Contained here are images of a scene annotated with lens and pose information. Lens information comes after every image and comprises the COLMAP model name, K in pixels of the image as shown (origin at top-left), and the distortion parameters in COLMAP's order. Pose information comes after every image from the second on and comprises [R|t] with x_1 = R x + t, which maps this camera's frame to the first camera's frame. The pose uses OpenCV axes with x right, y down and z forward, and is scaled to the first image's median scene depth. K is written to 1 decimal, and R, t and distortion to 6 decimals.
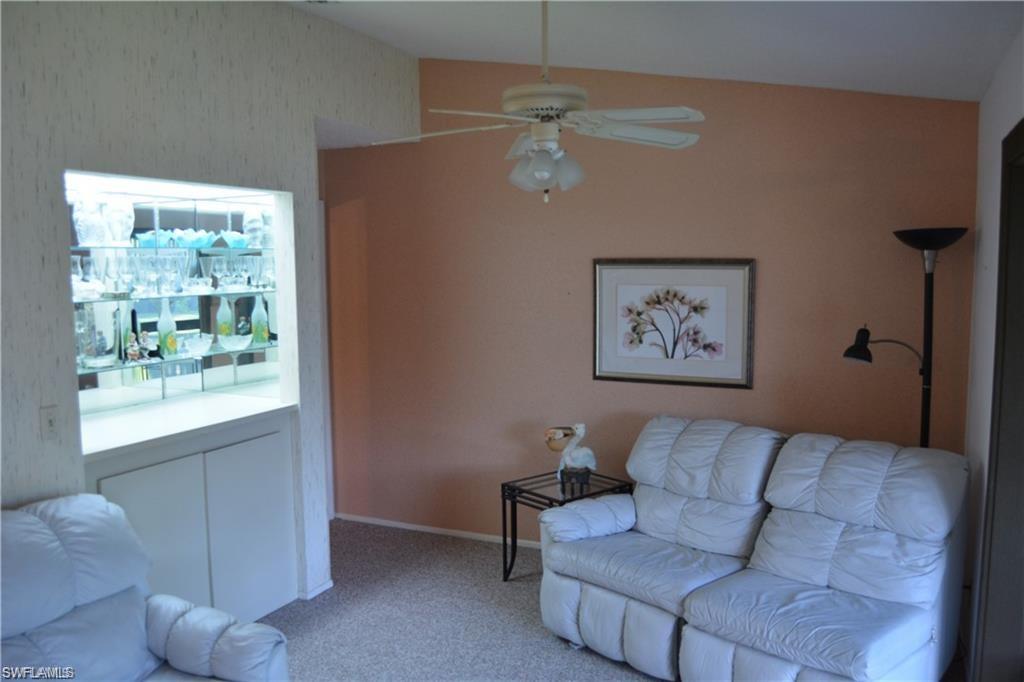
lens RADIAL K [[818.0, 0, 512.0], [0, 818.0, 341.0], [0, 0, 1]] dist [-0.091446, 0.045218]
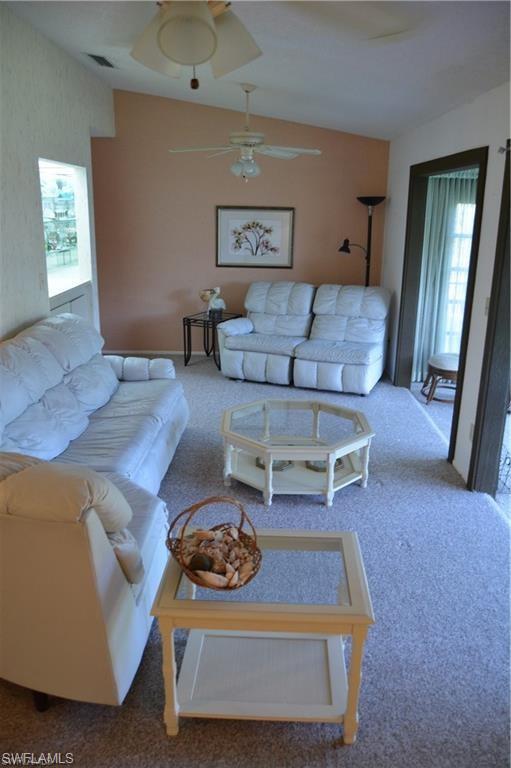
lens RADIAL K [[613.5, 0, 255.5], [0, 613.5, 384.0], [0, 0, 1]] dist [-0.091446, 0.045218]
pose [[0.907331, -0.095166, 0.409503, -0.525332], [0.016671, 0.981421, 0.191139, 0.050359], [-0.420085, -0.166599, 0.892061, -0.500735]]
